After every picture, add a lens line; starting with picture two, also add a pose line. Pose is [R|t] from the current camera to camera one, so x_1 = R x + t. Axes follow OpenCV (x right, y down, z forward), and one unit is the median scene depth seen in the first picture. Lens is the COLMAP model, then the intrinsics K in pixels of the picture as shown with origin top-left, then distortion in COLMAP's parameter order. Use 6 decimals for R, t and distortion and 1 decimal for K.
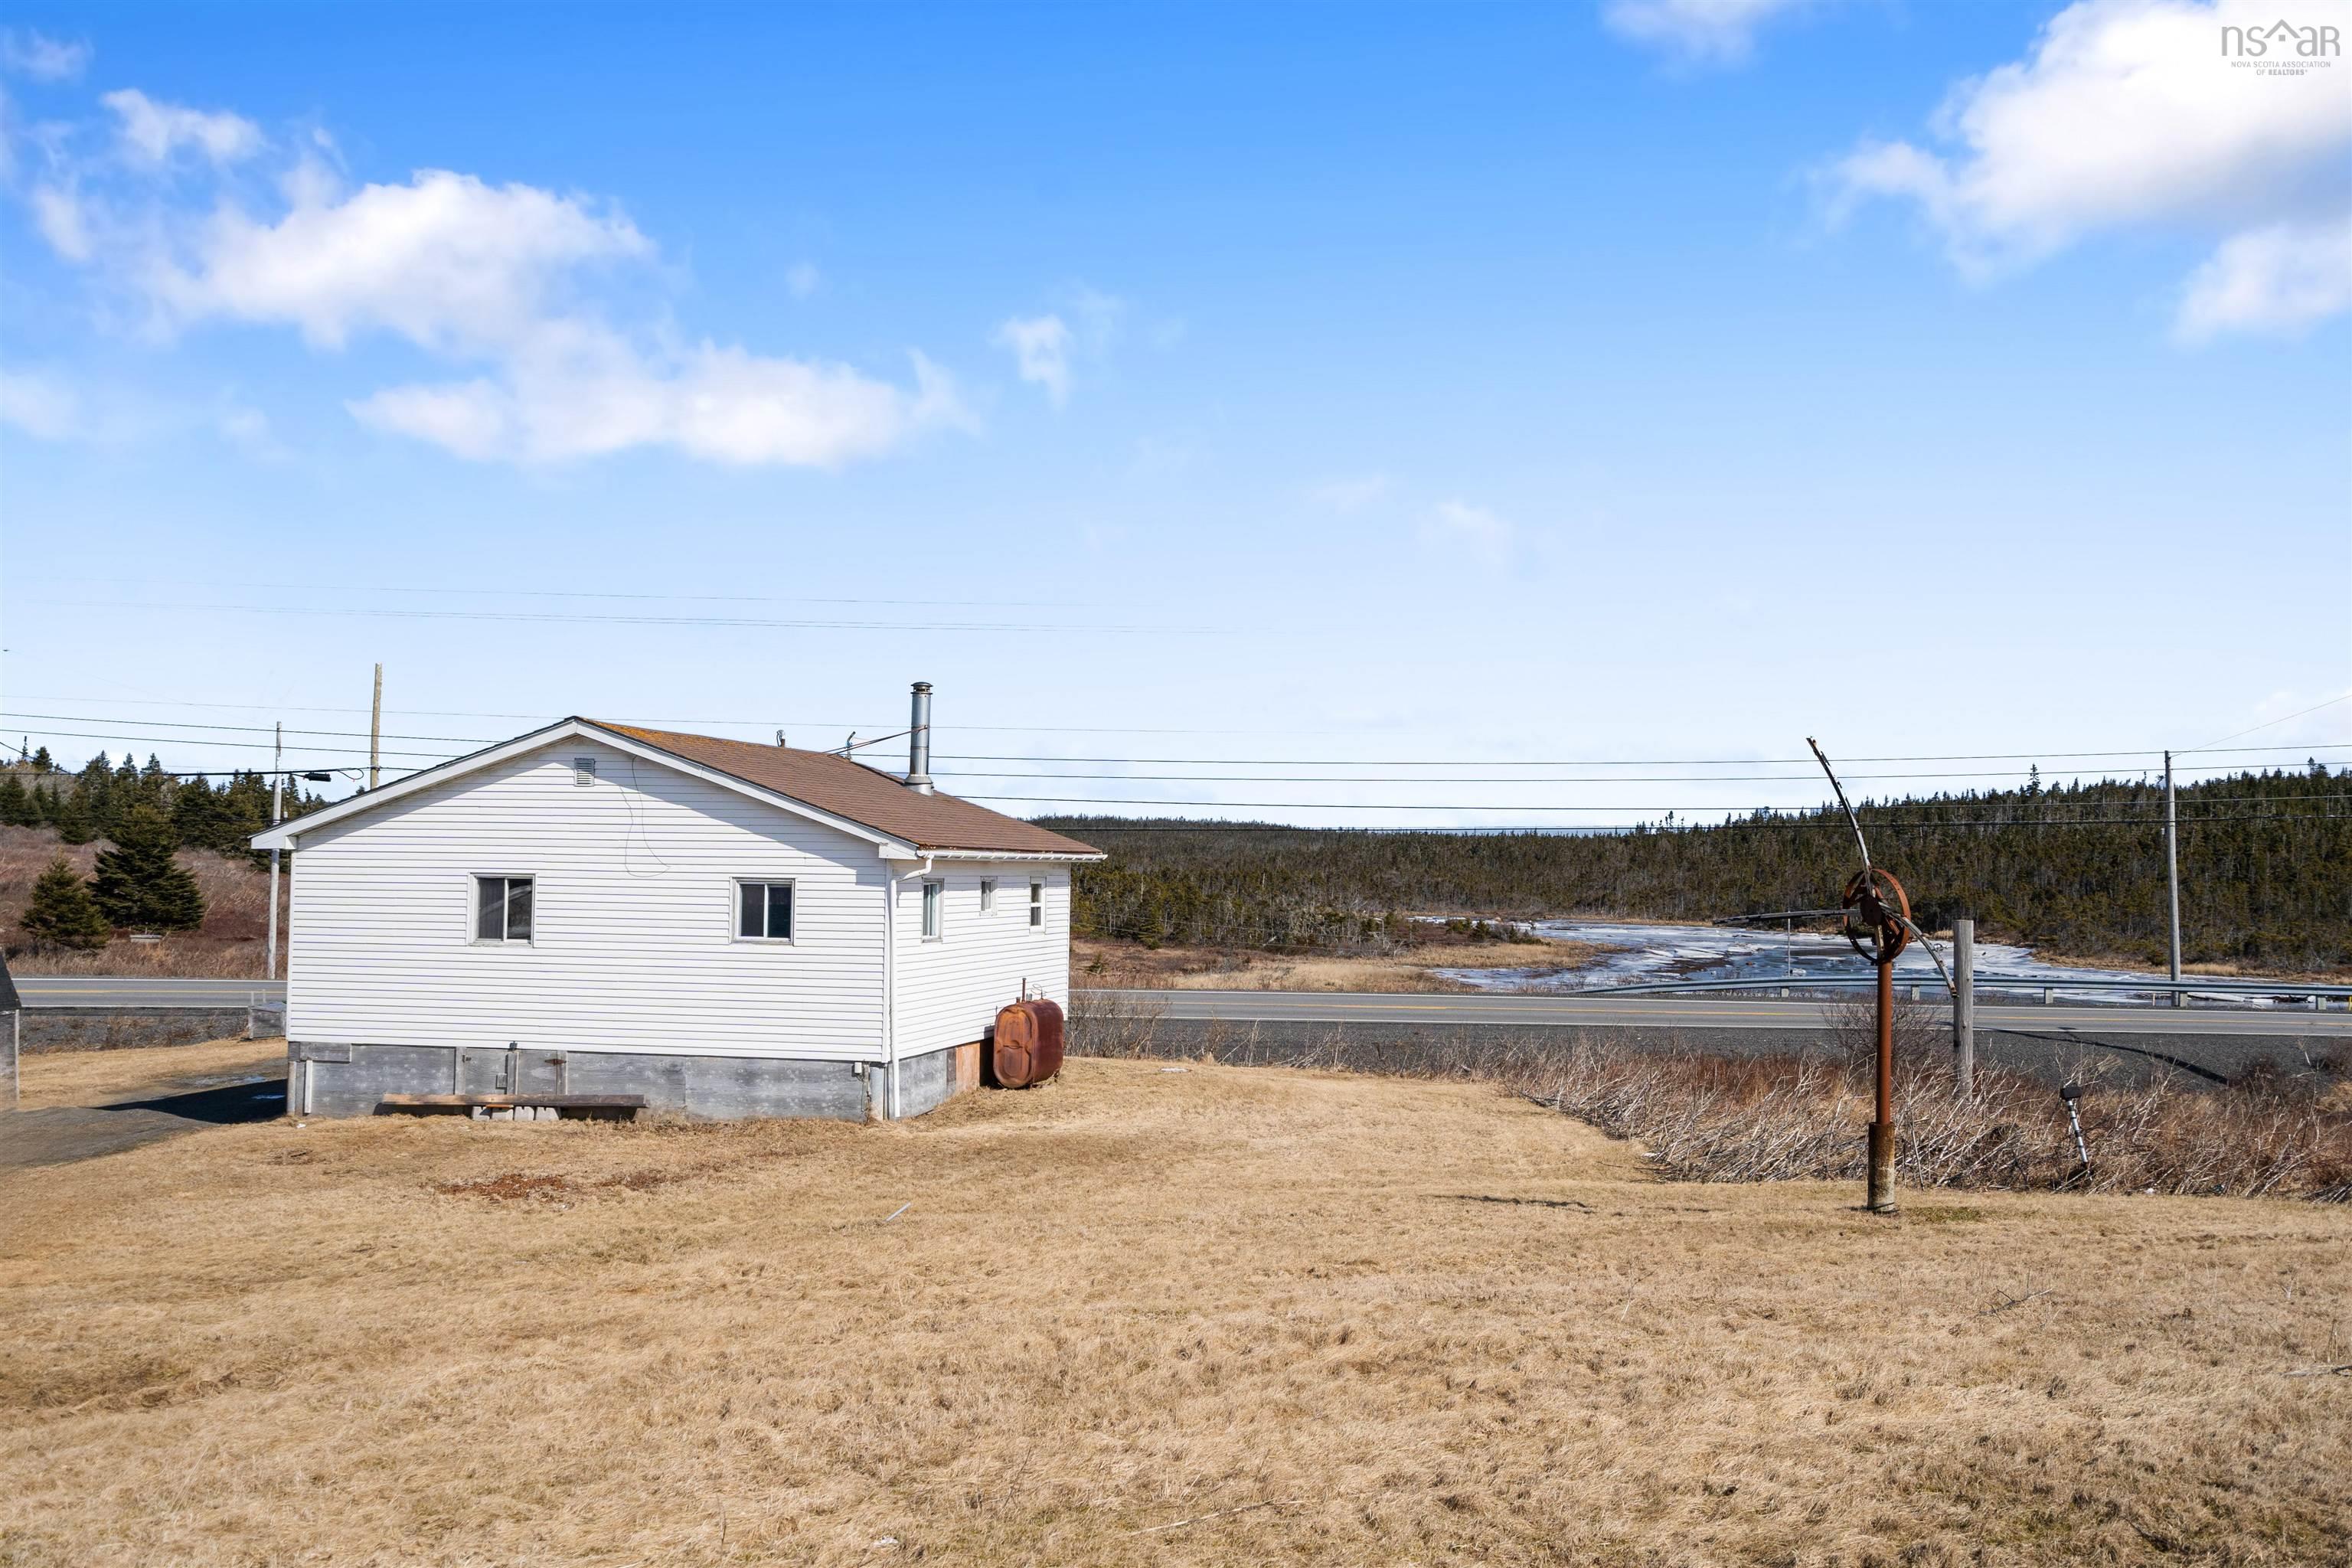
lens RADIAL K [[2325.3, 0, 1179.5], [0, 2325.3, 783.2], [0, 0, 1]] dist [0.000195, 0.000000]
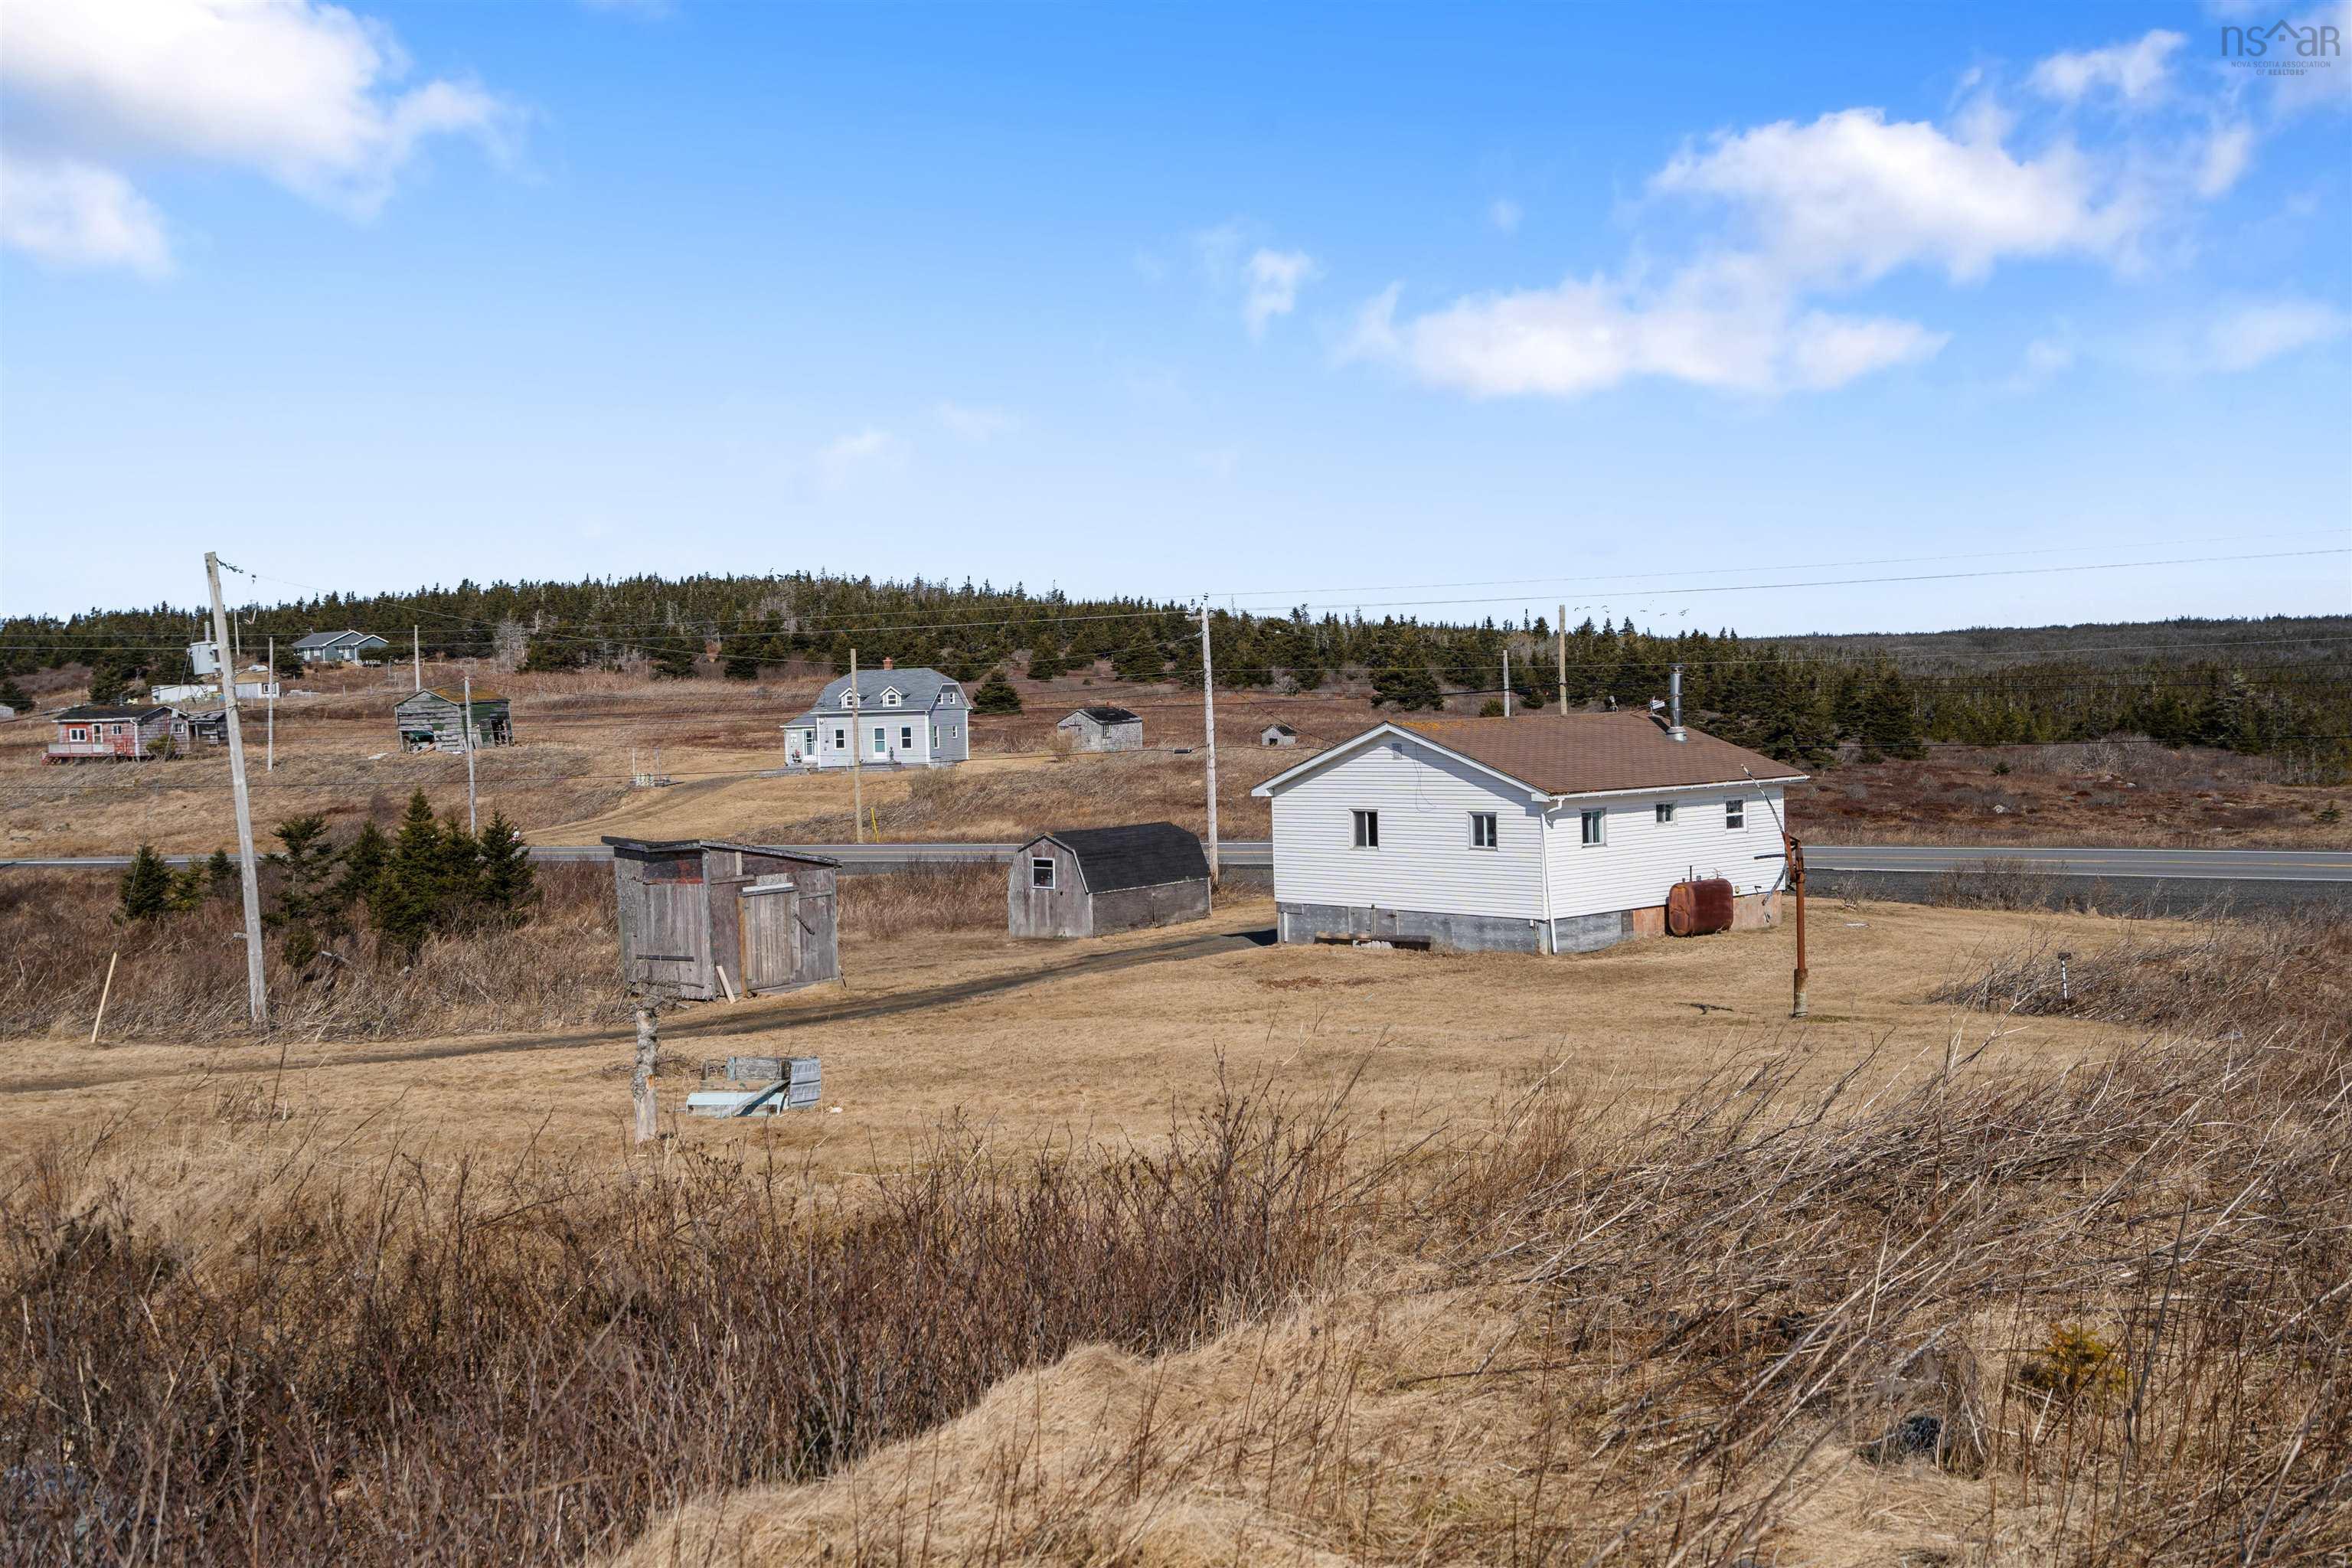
lens RADIAL K [[2325.3, 0, 1175.0], [0, 2325.3, 784.2], [0, 0, 1]] dist [0.000195, 0.000000]
pose [[0.799208, -0.016730, -0.600822, 0.655959], [0.062798, 0.996466, 0.055787, -0.087753], [0.597766, -0.082316, 0.797434, -0.491882]]
